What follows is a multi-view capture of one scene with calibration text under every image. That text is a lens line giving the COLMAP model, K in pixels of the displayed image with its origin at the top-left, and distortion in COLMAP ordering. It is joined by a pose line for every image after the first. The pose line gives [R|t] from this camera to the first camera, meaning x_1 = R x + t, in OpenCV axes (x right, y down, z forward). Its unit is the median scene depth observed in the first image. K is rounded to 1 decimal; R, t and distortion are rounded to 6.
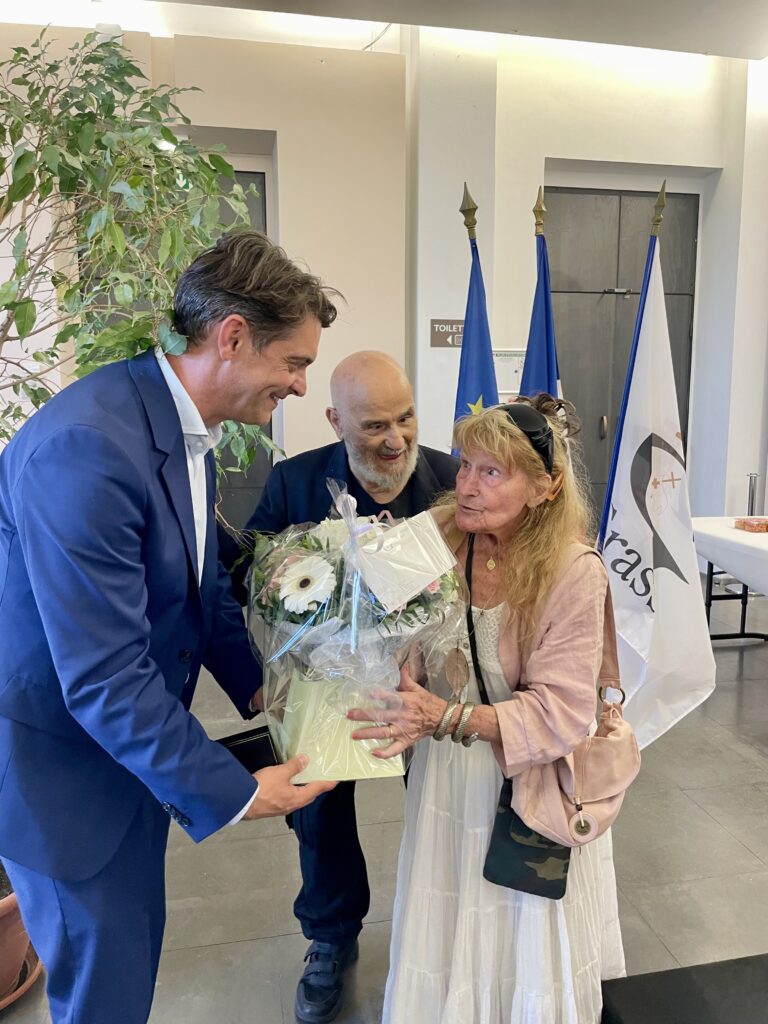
lens RADIAL K [[788.9, 0, 394.8], [0, 788.9, 505.6], [0, 0, 1]] dist [0.054071, -0.057595]
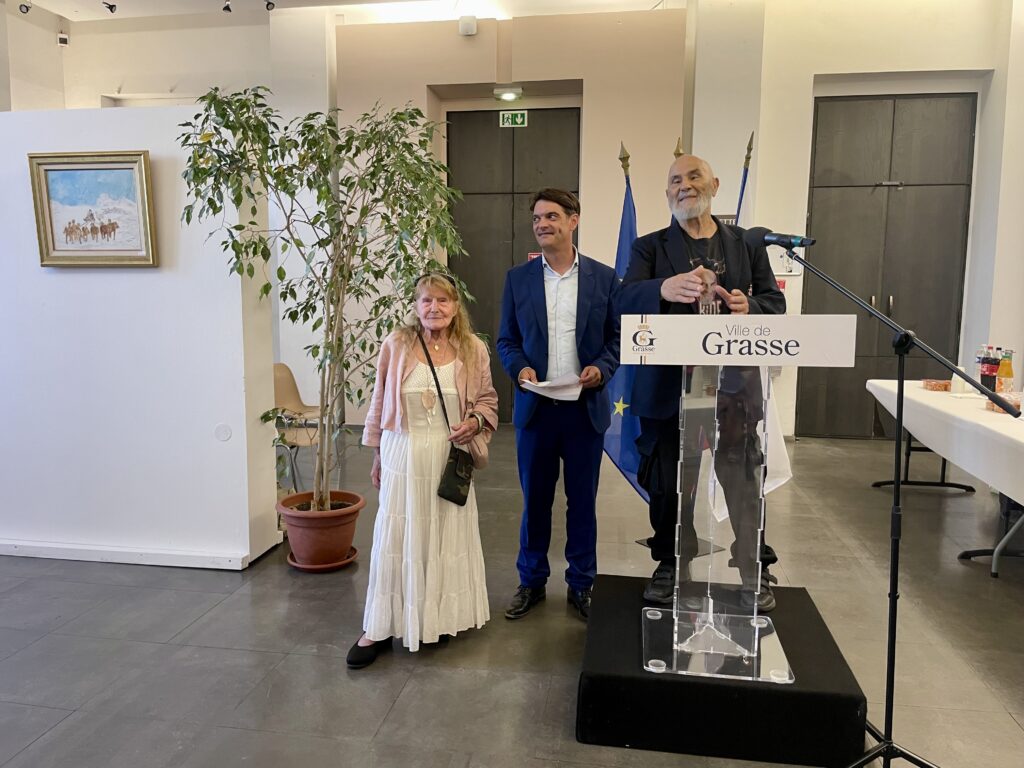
lens RADIAL K [[788.9, 0, 509.1], [0, 788.9, 383.2], [0, 0, 1]] dist [0.054071, -0.057595]
pose [[0.937738, 0.047247, -0.344116, 0.212260], [-0.051051, 0.998694, -0.001998, 0.045464], [0.343572, 0.019442, 0.938925, -0.271582]]
